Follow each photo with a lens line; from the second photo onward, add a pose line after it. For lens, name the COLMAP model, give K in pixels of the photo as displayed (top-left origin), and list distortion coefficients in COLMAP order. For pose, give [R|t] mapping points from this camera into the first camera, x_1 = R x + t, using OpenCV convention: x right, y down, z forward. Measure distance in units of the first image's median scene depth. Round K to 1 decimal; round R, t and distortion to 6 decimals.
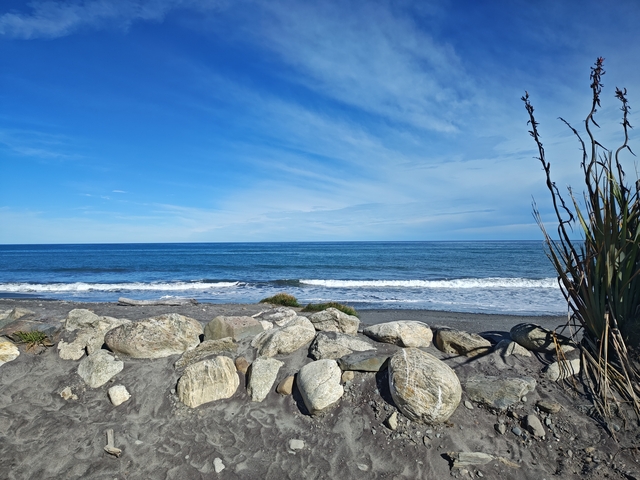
lens RADIAL K [[424.3, 0, 320.0], [0, 424.3, 240.0], [0, 0, 1]] dist [0.045517, -0.002337]
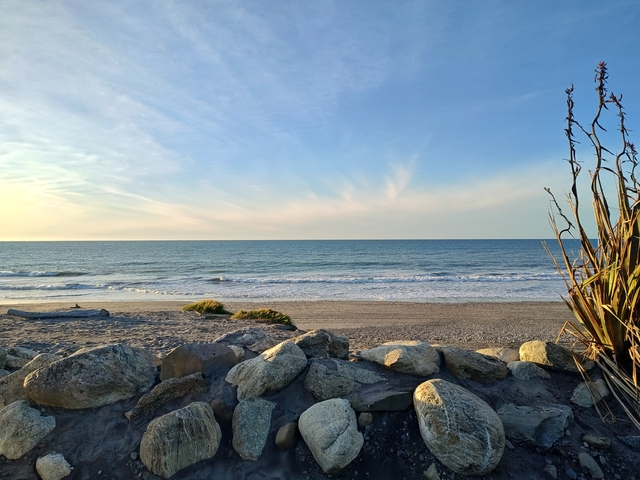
lens RADIAL K [[435.8, 0, 320.0], [0, 435.8, 240.0], [0, 0, 1]] dist [0.000178, 0.008441]
pose [[0.978446, 0.006167, 0.206413, -0.185884], [-0.007939, 0.999938, 0.007758, -0.026395], [-0.206352, -0.009229, 0.978434, 0.202498]]
